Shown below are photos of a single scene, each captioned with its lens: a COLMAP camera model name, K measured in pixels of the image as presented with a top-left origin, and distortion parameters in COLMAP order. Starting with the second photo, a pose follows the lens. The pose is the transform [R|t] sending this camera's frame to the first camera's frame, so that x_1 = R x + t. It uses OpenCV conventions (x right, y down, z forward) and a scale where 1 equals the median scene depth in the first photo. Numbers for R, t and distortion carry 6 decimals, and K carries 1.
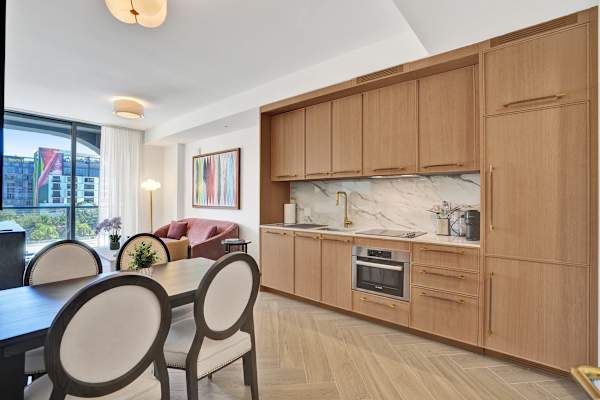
lens RADIAL K [[283.9, 0, 305.9], [0, 283.9, 198.6], [0, 0, 1]] dist [-0.046199, 0.014643]
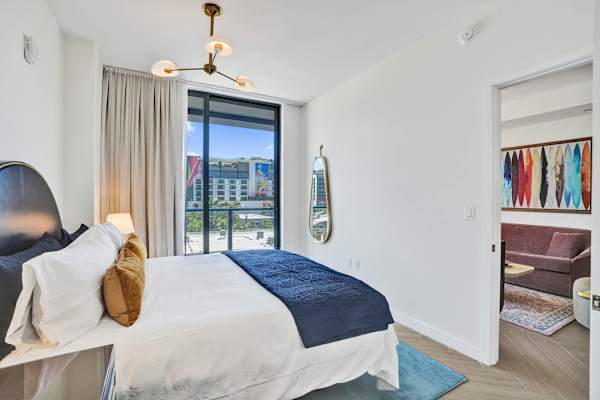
lens RADIAL K [[283.9, 0, 308.5], [0, 283.9, 197.8], [0, 0, 1]] dist [-0.046199, 0.014643]
pose [[0.938098, -0.007600, -0.346287, -0.600806], [0.010511, 0.999923, 0.006530, -0.015816], [0.346211, -0.009766, 0.938106, -0.002989]]
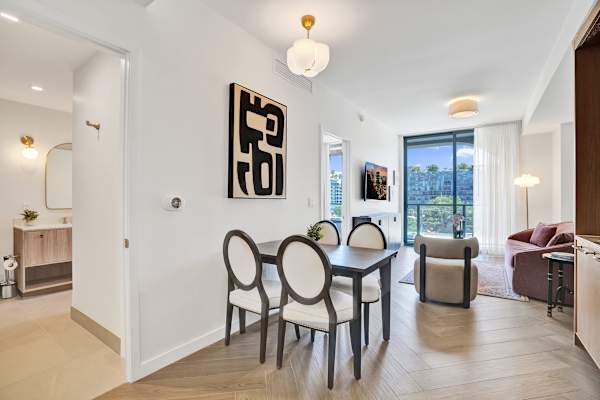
lens RADIAL K [[283.9, 0, 297.8], [0, 283.9, 197.3], [0, 0, 1]] dist [-0.046199, 0.014643]
pose [[0.089618, -0.011802, -0.995906, 0.241419], [0.002405, 0.999929, -0.011633, 0.010841], [0.995973, -0.001352, 0.089640, 0.224252]]
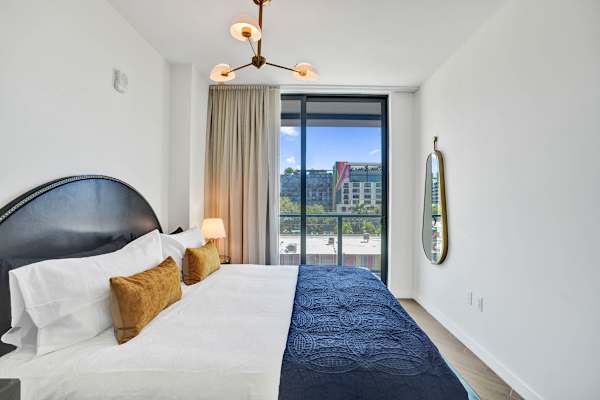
lens RADIAL K [[283.9, 0, 301.3], [0, 283.9, 199.9], [0, 0, 1]] dist [-0.046199, 0.014643]
pose [[0.630371, -0.005063, -0.776278, -0.501989], [0.005276, 0.999984, -0.002238, -0.030830], [0.776276, -0.002685, 0.630387, 0.338011]]
